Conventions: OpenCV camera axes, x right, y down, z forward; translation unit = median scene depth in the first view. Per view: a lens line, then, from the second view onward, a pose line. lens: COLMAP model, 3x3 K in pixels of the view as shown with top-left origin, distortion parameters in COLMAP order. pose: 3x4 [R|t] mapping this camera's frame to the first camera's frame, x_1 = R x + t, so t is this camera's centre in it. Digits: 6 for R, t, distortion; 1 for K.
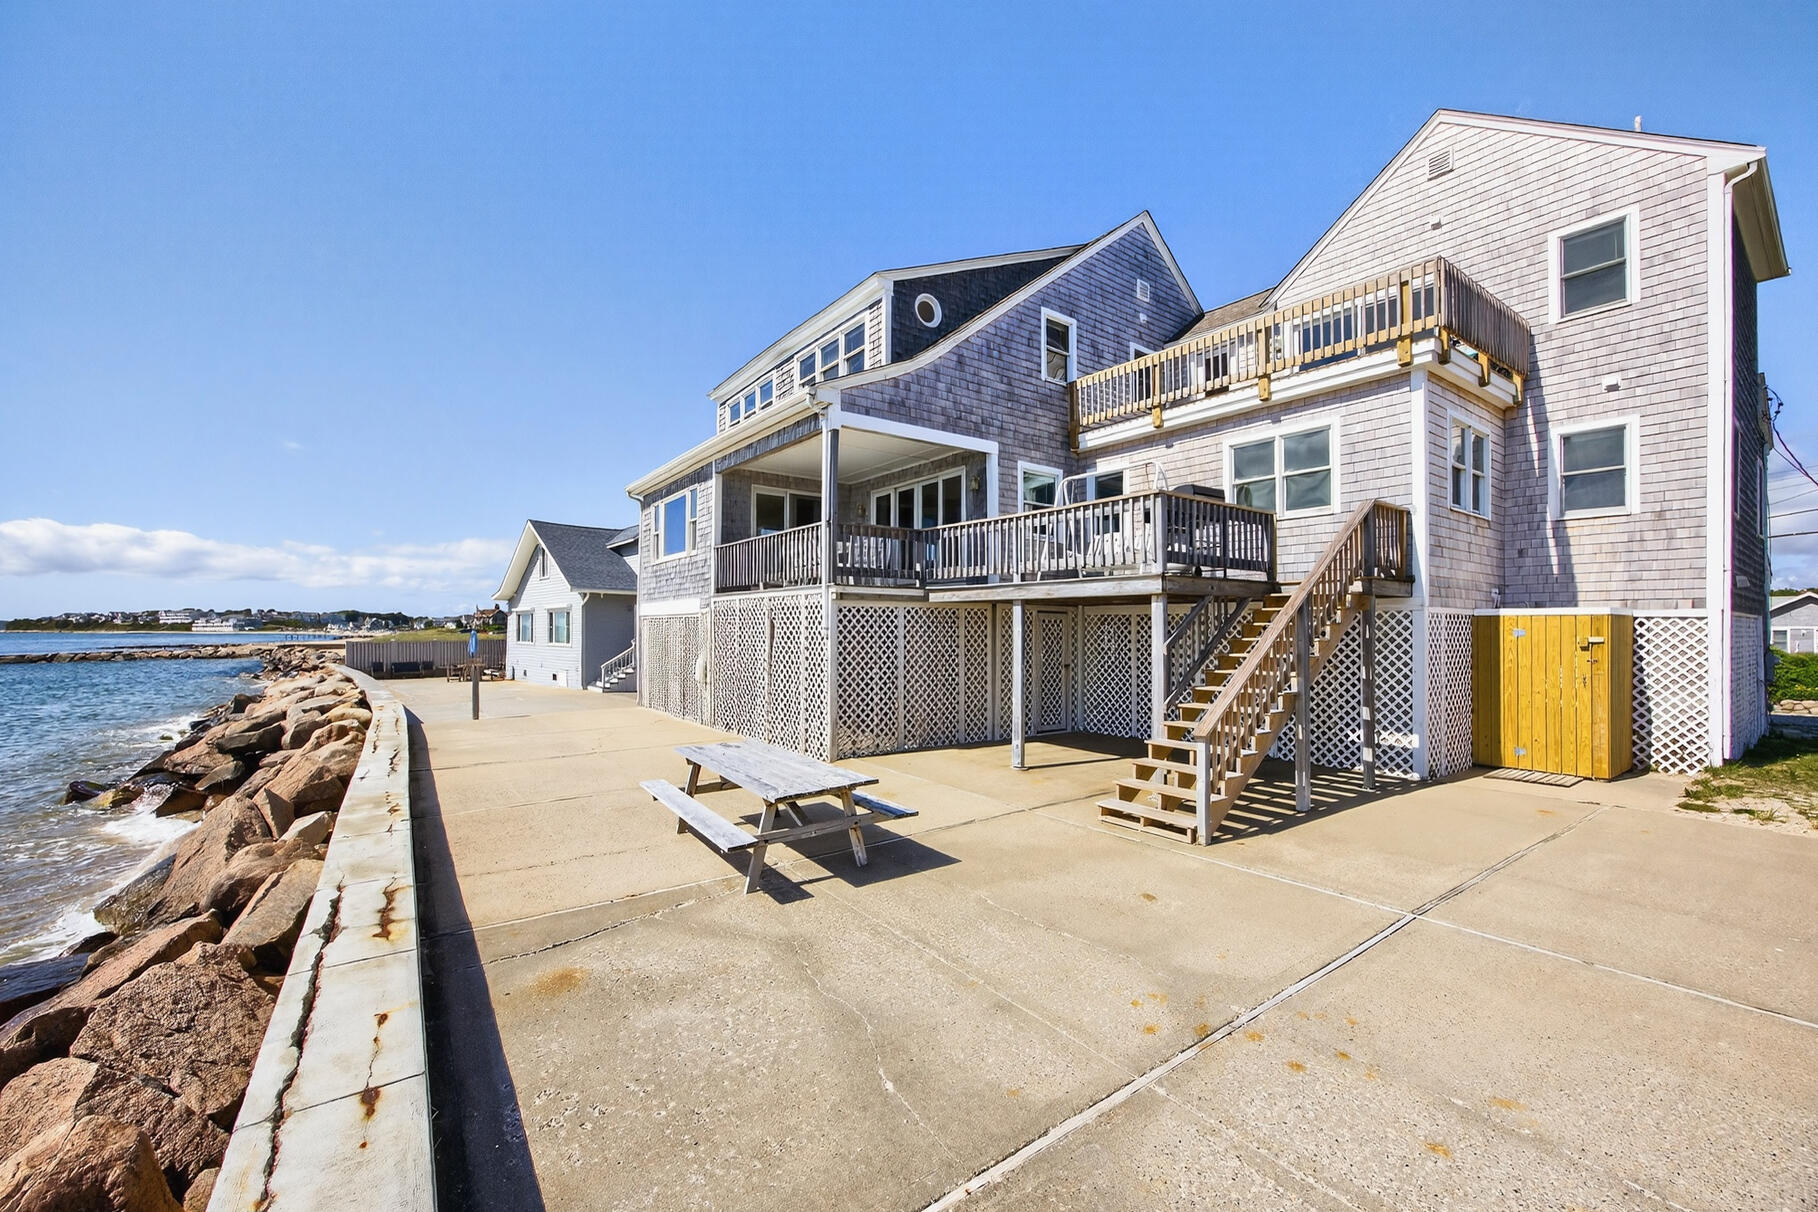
lens RADIAL K [[694.5, 0, 899.6], [0, 694.5, 626.7], [0, 0, 1]] dist [-0.012421, 0.000115]
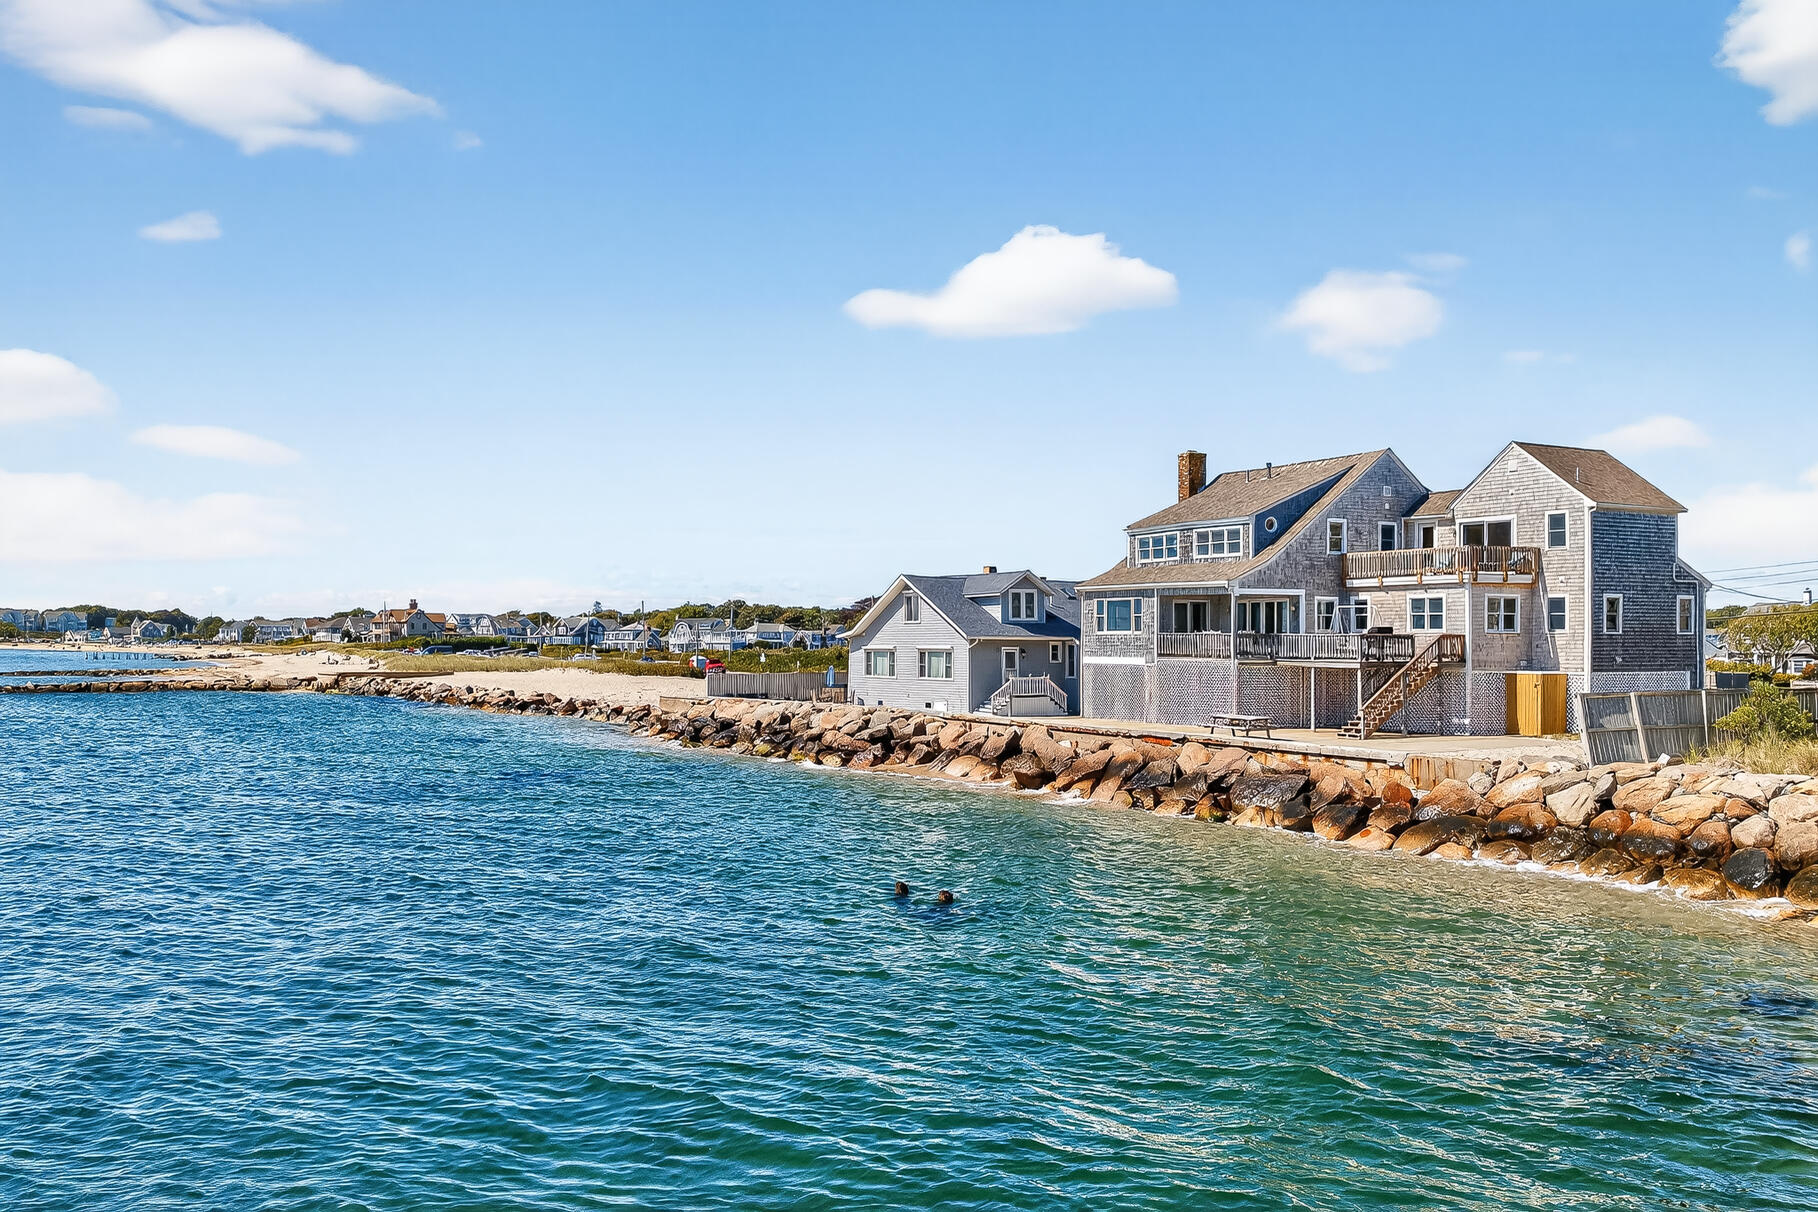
lens RADIAL K [[1430.7, 0, 888.7], [0, 1430.7, 612.6], [0, 0, 1]] dist [-0.002201, -0.001931]
pose [[0.987616, -0.001751, -0.156881, -0.418525], [-0.000731, 0.999876, -0.015760, -0.118394], [0.156889, 0.015680, 0.987492, -3.426016]]
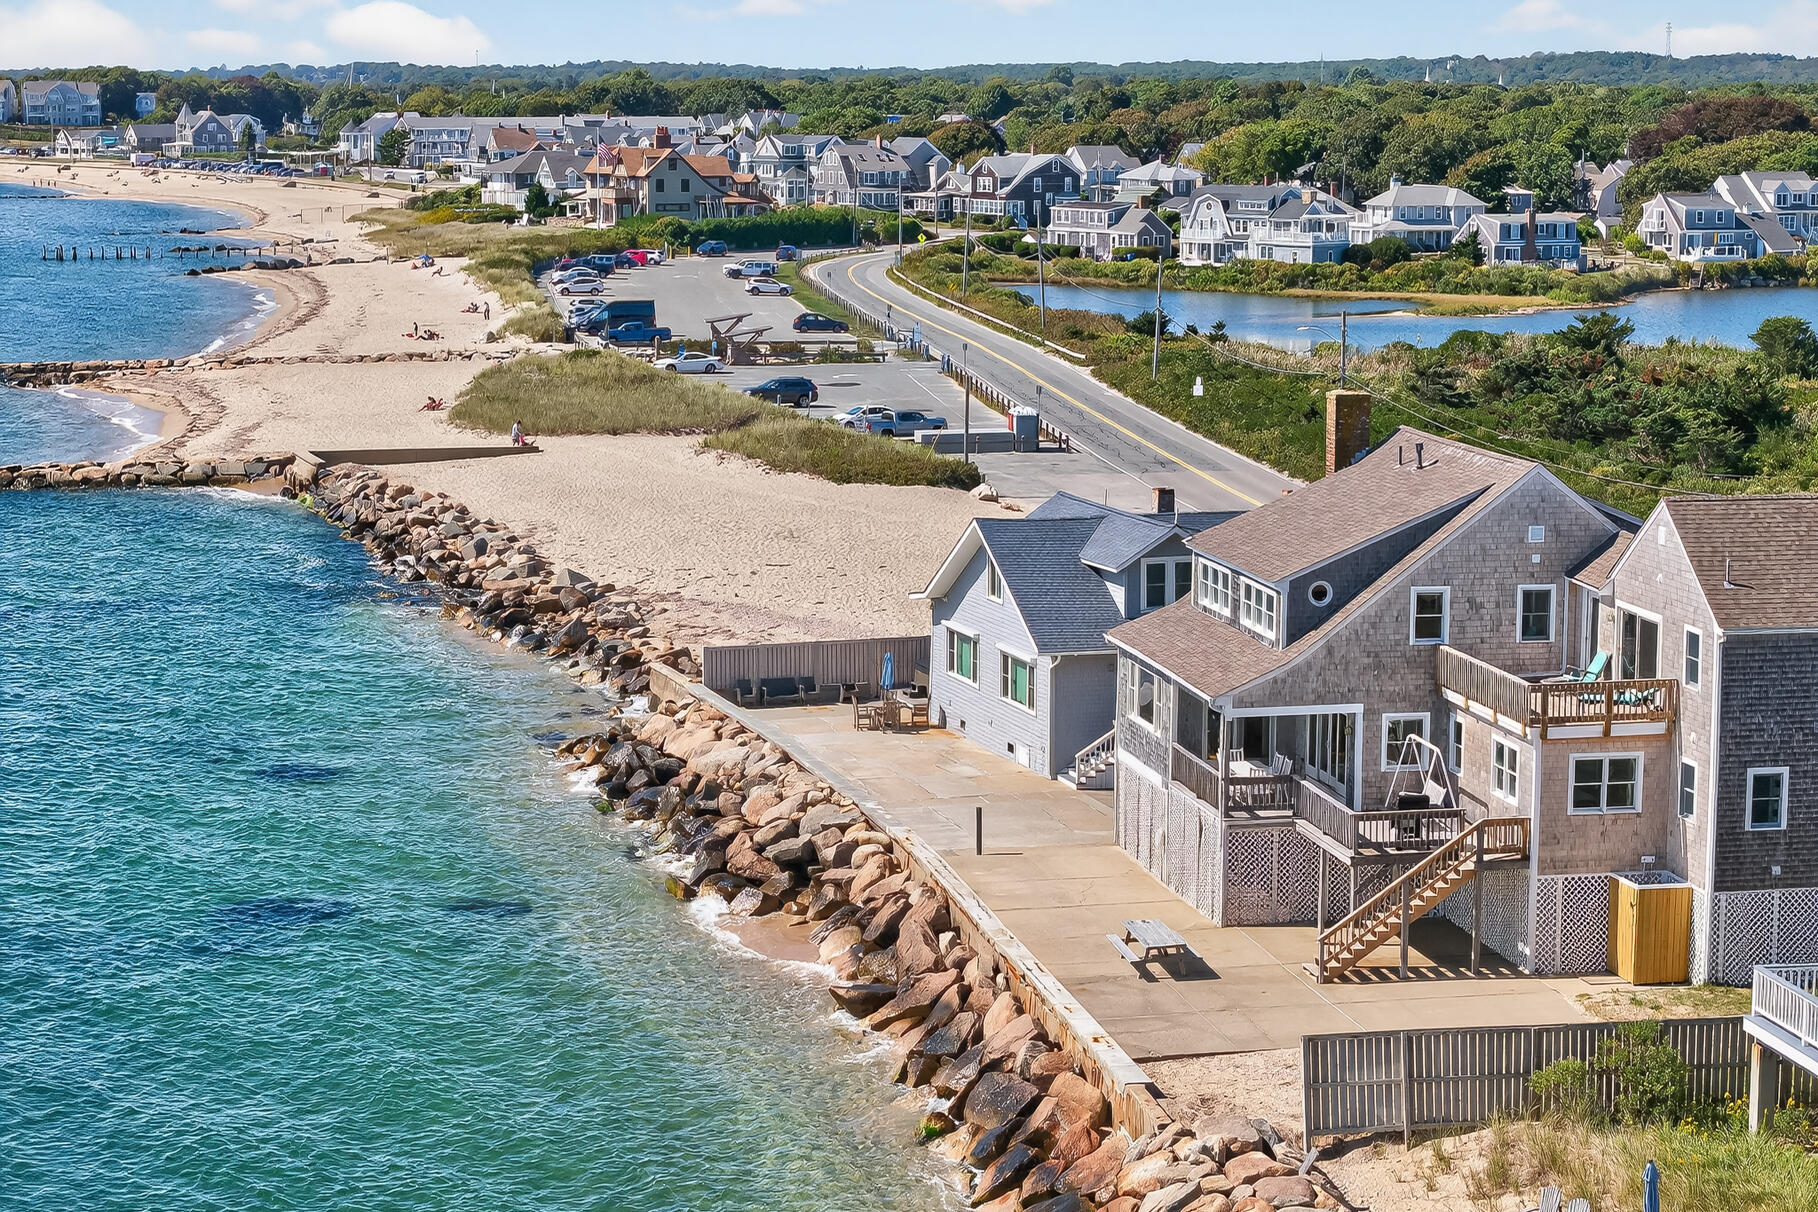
lens RADIAL K [[3422.2, 0, 909.0], [0, 3422.2, 606.0], [0, 0, 1]] dist [-0.419587, 2.279096]
pose [[0.905611, 0.061135, -0.419680, 1.992999], [0.000108, 0.989523, 0.144377, -1.335851], [0.424110, -0.130795, 0.896116, -4.977438]]
